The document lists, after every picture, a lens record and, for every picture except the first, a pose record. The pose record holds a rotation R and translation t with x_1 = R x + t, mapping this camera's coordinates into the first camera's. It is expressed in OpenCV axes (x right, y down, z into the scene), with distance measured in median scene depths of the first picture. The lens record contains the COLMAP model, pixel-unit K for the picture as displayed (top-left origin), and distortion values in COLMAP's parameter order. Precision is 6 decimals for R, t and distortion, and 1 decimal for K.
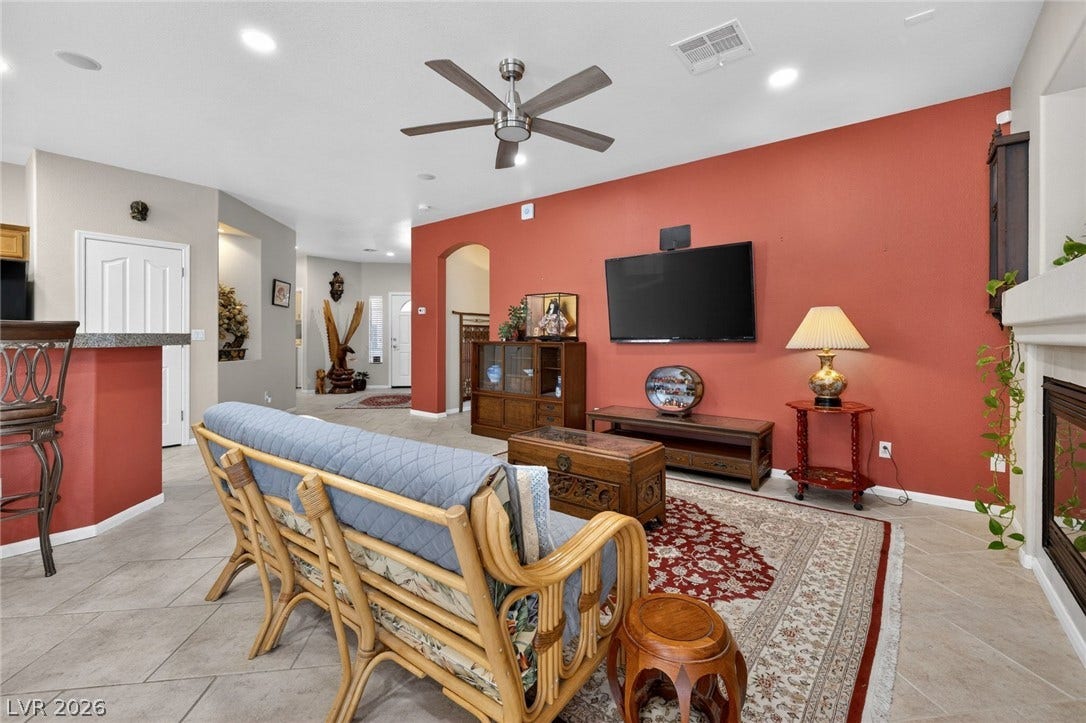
lens RADIAL K [[461.1, 0, 544.4], [0, 461.1, 337.5], [0, 0, 1]] dist [0.008986, 0.000262]
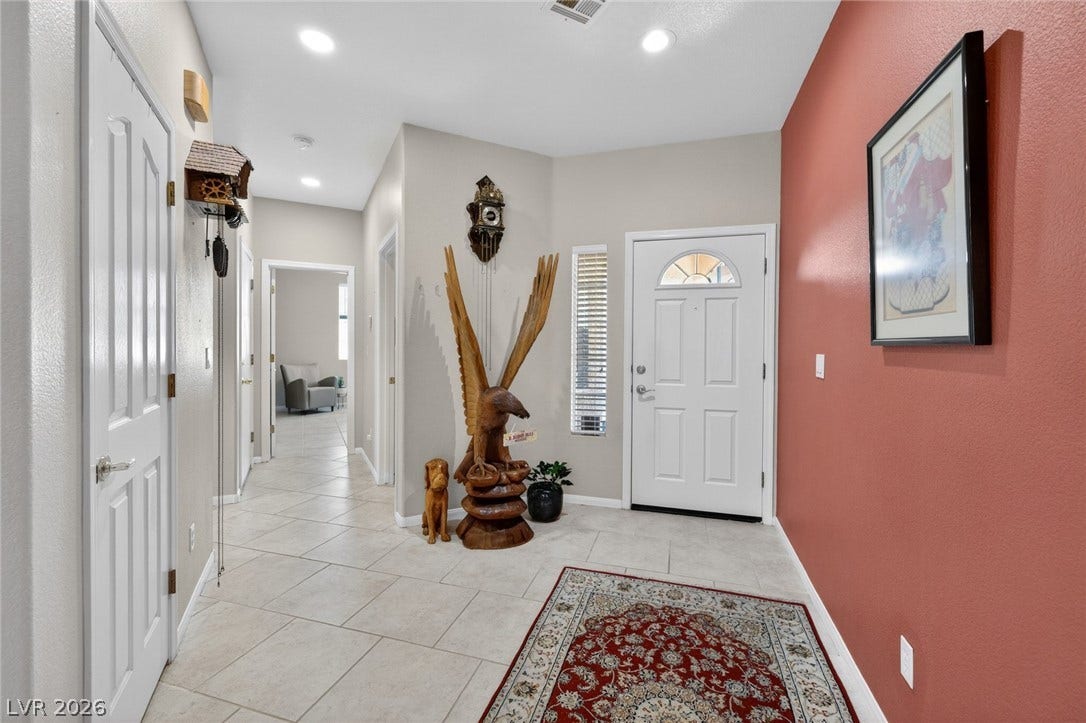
lens RADIAL K [[458.2, 0, 546.5], [0, 458.2, 349.8], [0, 0, 1]] dist [0.001399, 0.000201]
pose [[0.922016, 0.007652, -0.387076, -0.527250], [-0.004625, 0.999951, 0.008752, -0.027035], [0.387124, -0.006280, 0.922006, 1.348954]]
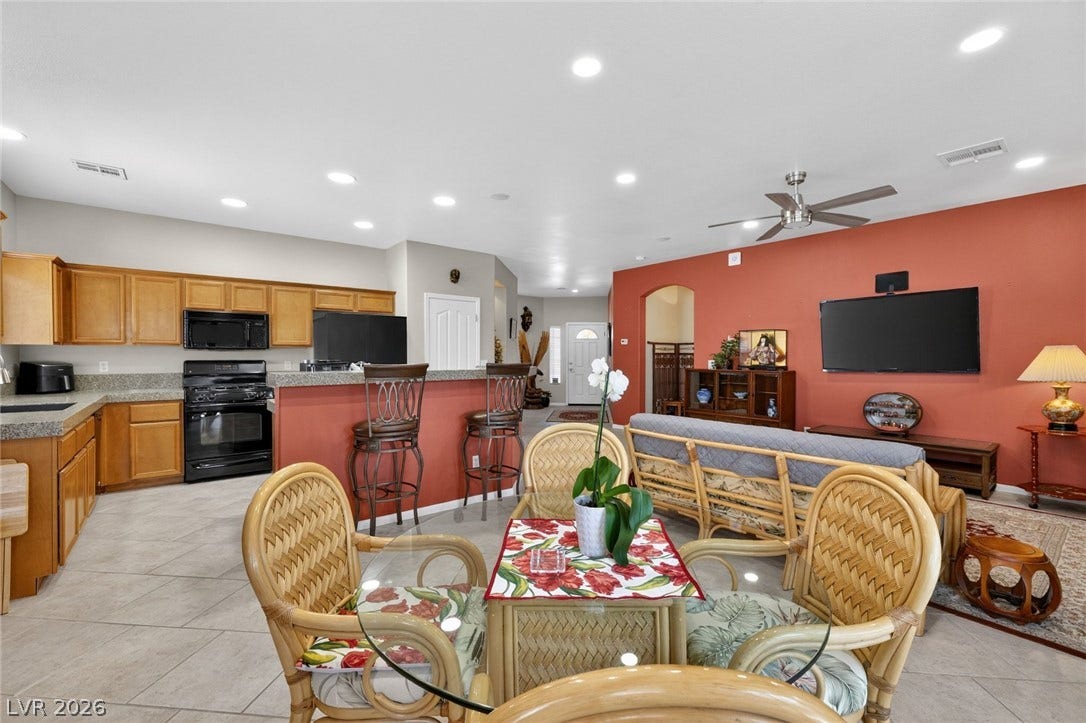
lens RADIAL K [[460.0, 0, 548.0], [0, 460.0, 362.9], [0, 0, 1]] dist [0.001848, 0.000015]
pose [[0.976817, 0.002197, -0.214067, -0.274435], [0.000701, 0.999909, 0.013461, -0.026225], [0.214077, -0.013299, 0.976726, -0.277473]]
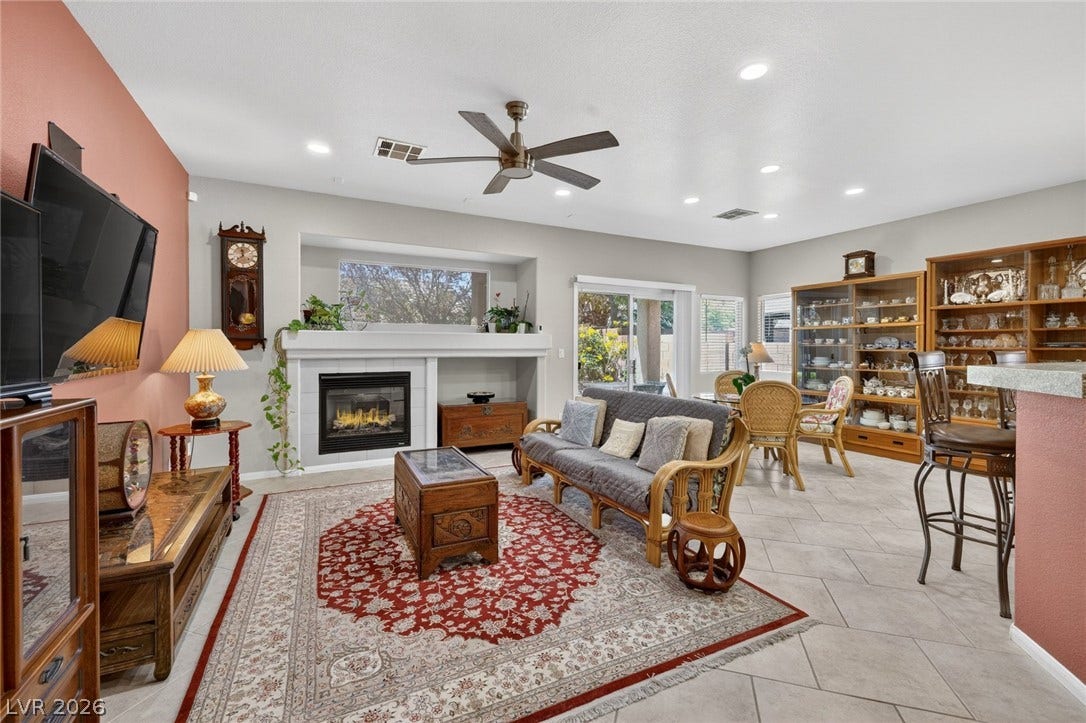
lens RADIAL K [[458.2, 0, 546.5], [0, 458.2, 349.8], [0, 0, 1]] dist [0.001399, 0.000201]
pose [[-0.909050, -0.006384, 0.416638, -0.317576], [-0.002016, 0.999938, 0.010923, -0.023062], [-0.416682, 0.009089, -0.909007, 1.064519]]
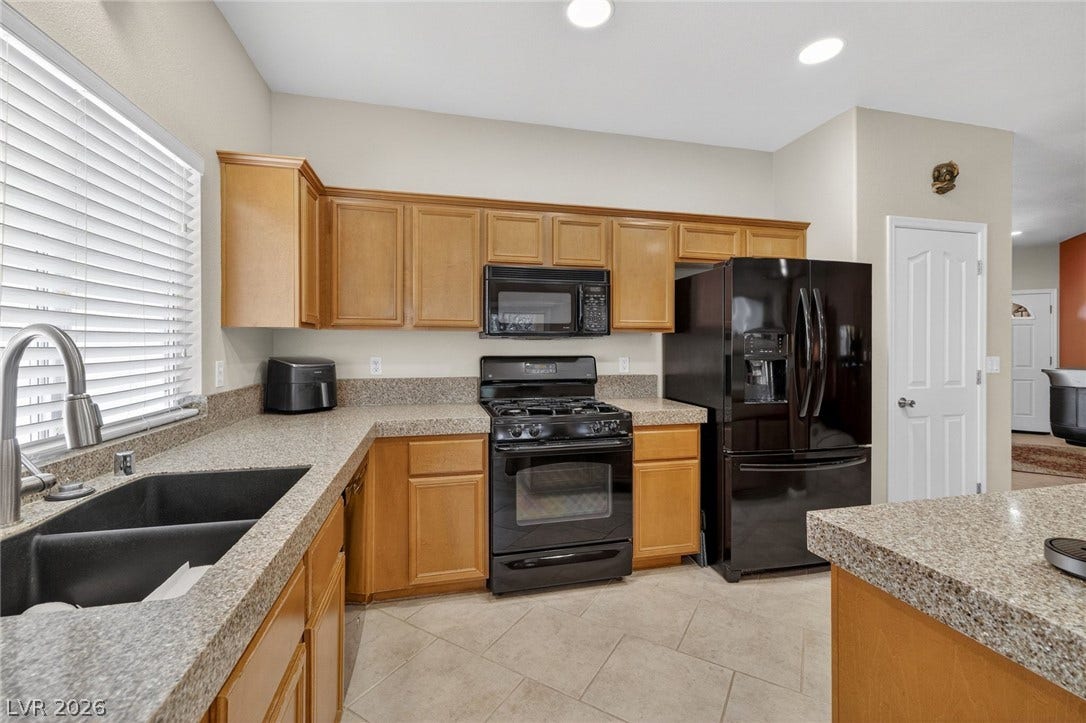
lens RADIAL K [[458.2, 0, 546.5], [0, 458.2, 349.8], [0, 0, 1]] dist [0.001399, 0.000201]
pose [[0.793722, 0.002306, -0.608277, -0.848036], [0.000427, 0.999990, 0.004348, -0.028862], [0.608281, -0.003711, 0.793713, 0.125030]]
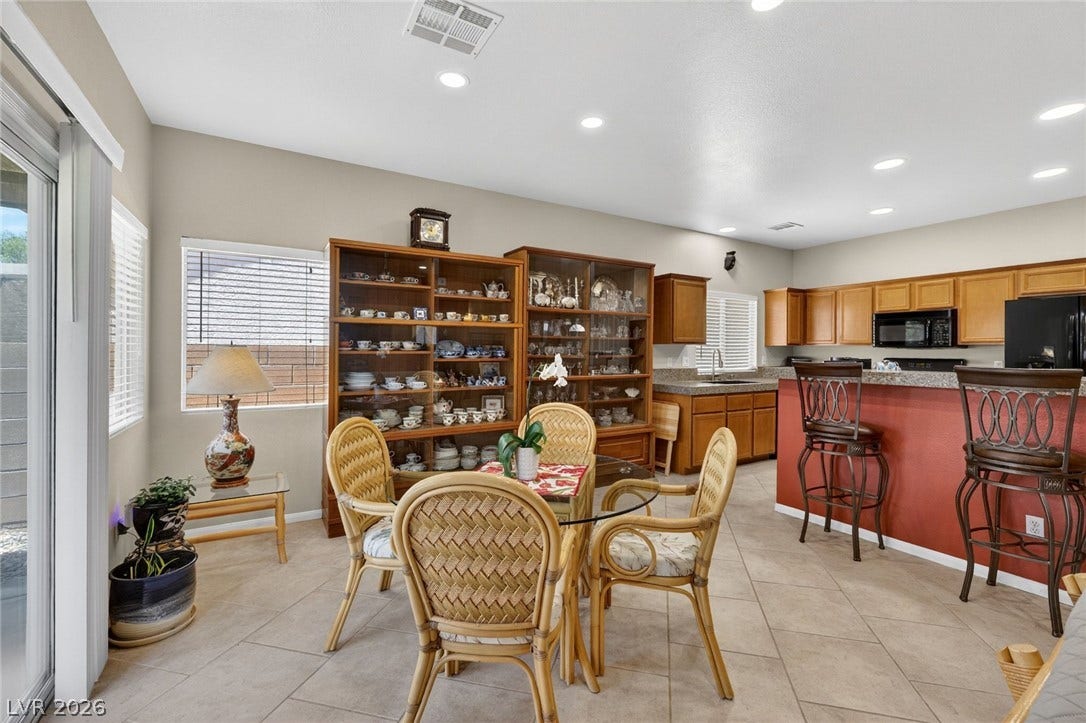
lens RADIAL K [[458.2, 0, 546.5], [0, 458.2, 349.8], [0, 0, 1]] dist [0.001399, 0.000201]
pose [[-0.352586, -0.003805, -0.935772, 0.080991], [-0.009725, 0.999953, -0.000402, -0.029260], [0.935729, 0.008959, -0.352607, 0.155428]]
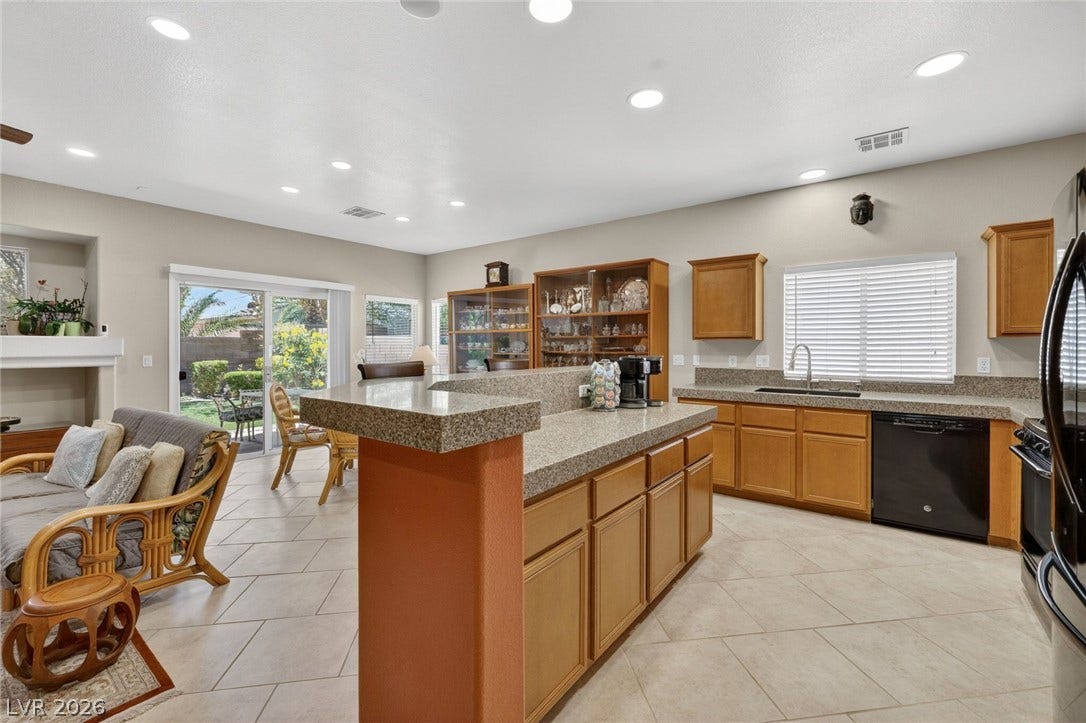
lens RADIAL K [[454.6, 0, 546.9], [0, 454.6, 343.1], [0, 0, 1]] dist [0.001142, 0.000477]
pose [[-0.999616, -0.001793, -0.027659, -0.645421], [-0.001760, 0.999998, -0.001239, -0.037076], [0.027661, -0.001190, -0.999617, 0.933981]]
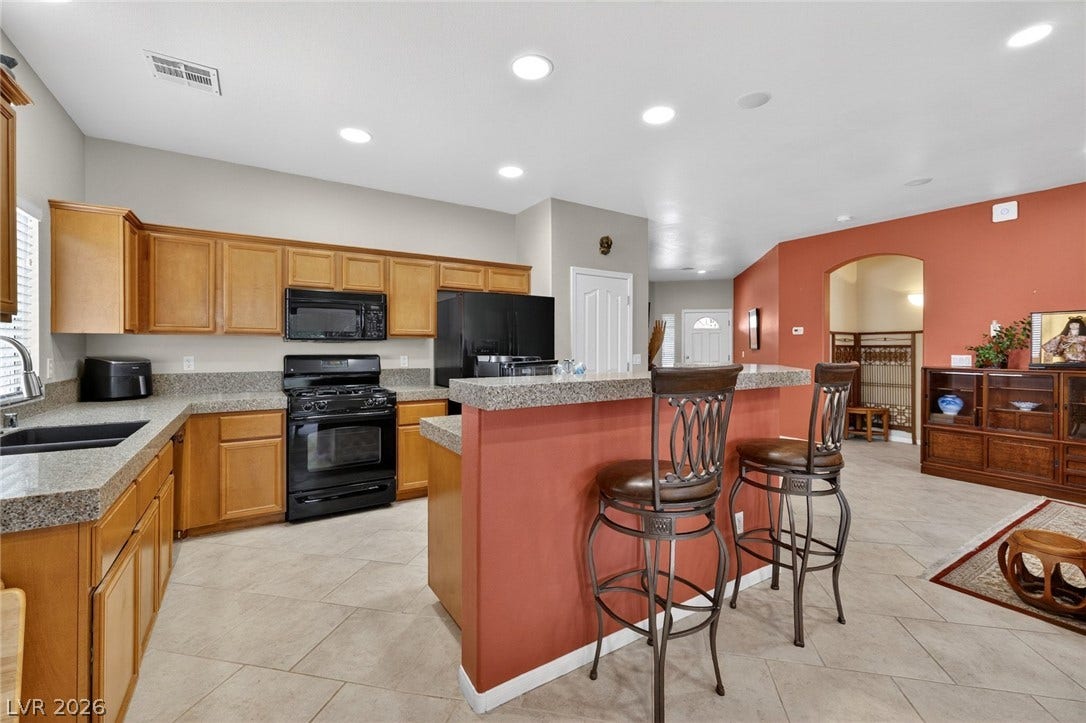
lens RADIAL K [[458.2, 0, 546.5], [0, 458.2, 349.8], [0, 0, 1]] dist [0.001399, 0.000201]
pose [[0.947434, 0.000251, -0.319952, -0.607288], [0.000079, 0.999999, 0.001020, -0.028027], [0.319952, -0.000992, 0.947433, -0.049753]]
